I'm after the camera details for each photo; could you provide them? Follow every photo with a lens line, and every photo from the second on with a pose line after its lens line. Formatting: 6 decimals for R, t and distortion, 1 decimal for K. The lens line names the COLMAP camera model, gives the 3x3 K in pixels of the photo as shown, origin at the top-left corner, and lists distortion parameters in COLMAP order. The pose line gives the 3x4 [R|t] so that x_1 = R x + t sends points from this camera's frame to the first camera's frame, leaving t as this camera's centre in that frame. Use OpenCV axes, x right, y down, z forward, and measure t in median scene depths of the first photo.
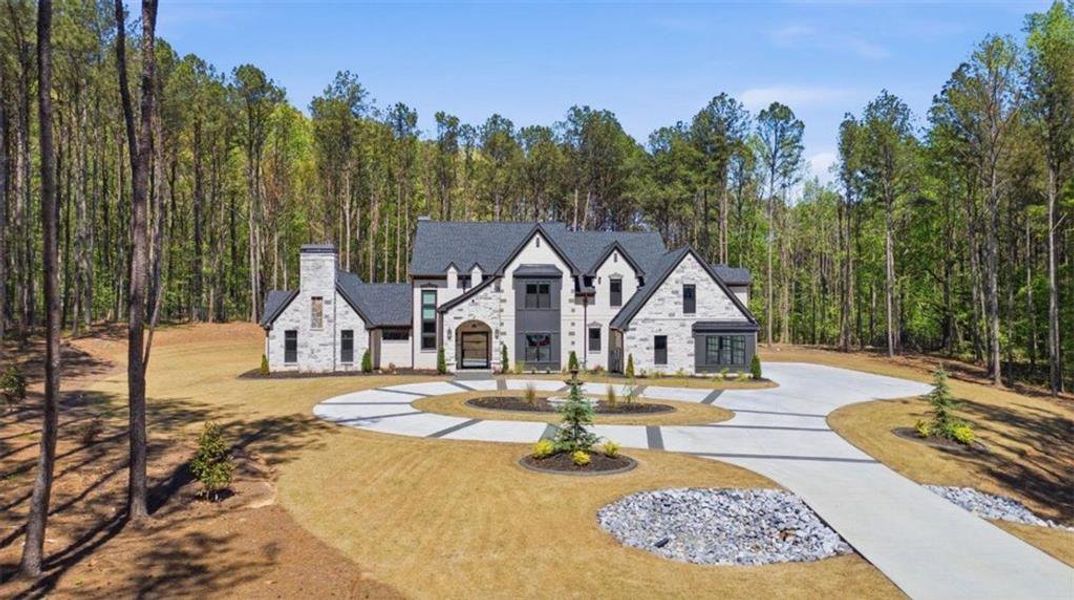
lens RADIAL K [[759.5, 0, 543.5], [0, 759.5, 295.6], [0, 0, 1]] dist [0.052106, -0.038393]
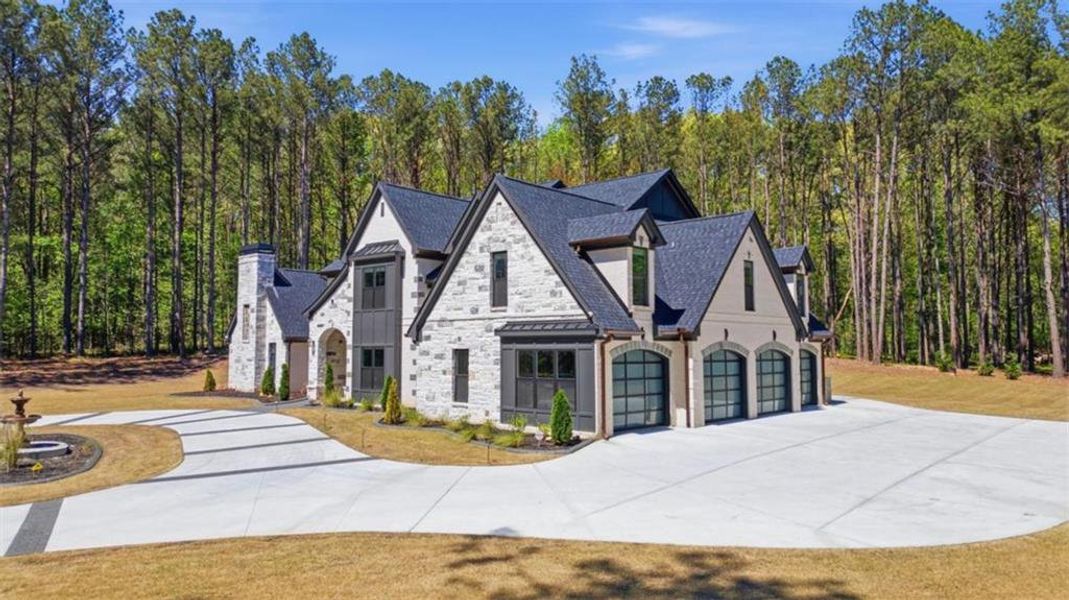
lens RADIAL K [[757.7, 0, 537.3], [0, 757.7, 288.9], [0, 0, 1]] dist [0.043050, -0.021133]
pose [[0.705771, -0.053576, -0.706411, 0.556794], [0.021150, 0.998285, -0.054582, 0.038667], [0.708124, 0.023582, 0.705694, 0.626781]]
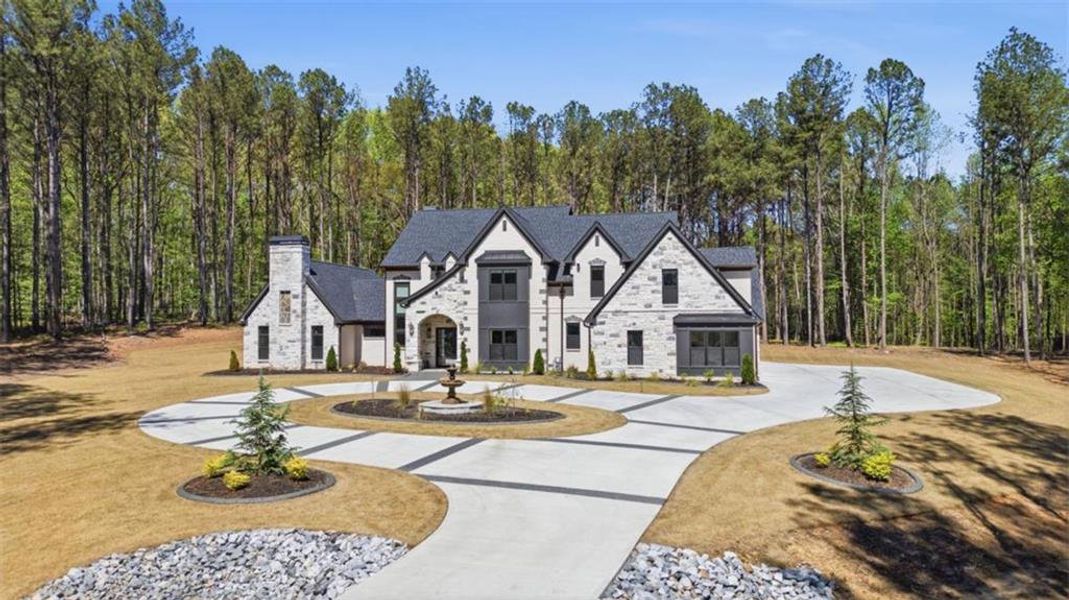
lens RADIAL K [[757.7, 0, 541.6], [0, 757.7, 299.1], [0, 0, 1]] dist [0.043050, -0.021133]
pose [[0.968552, -0.011470, -0.248548, 0.251747], [0.010978, 0.999934, -0.003363, 0.018773], [0.248570, 0.000529, 0.968614, 0.158994]]
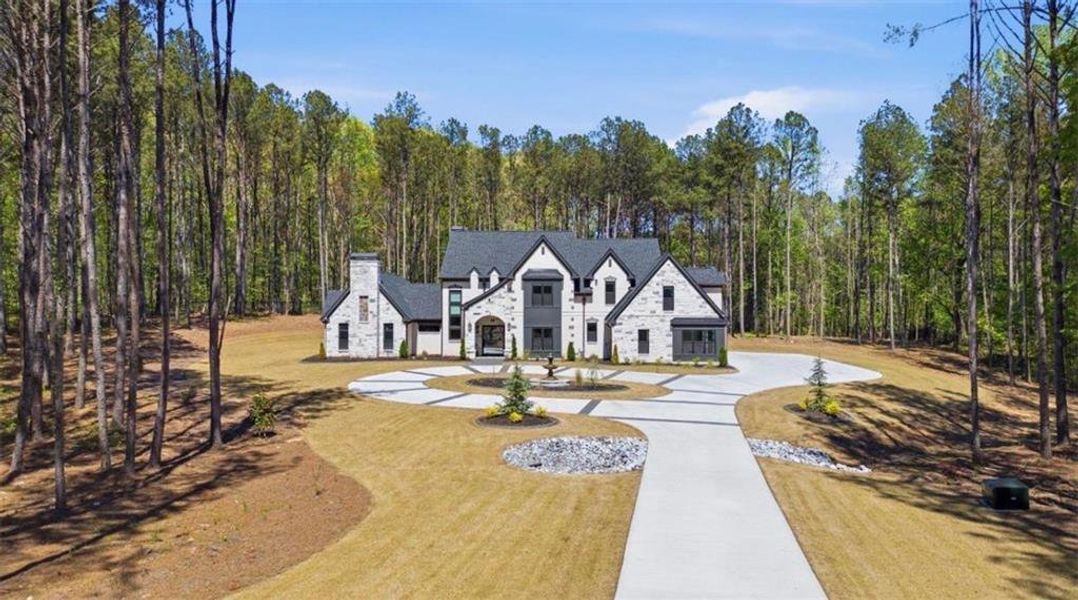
lens RADIAL K [[762.3, 0, 544.3], [0, 762.3, 304.4], [0, 0, 1]] dist [0.052106, -0.038393]
pose [[0.994933, 0.001606, -0.100527, 0.114888], [0.000883, 0.999694, 0.024711, -0.015179], [0.100536, -0.024674, 0.994627, -0.189906]]
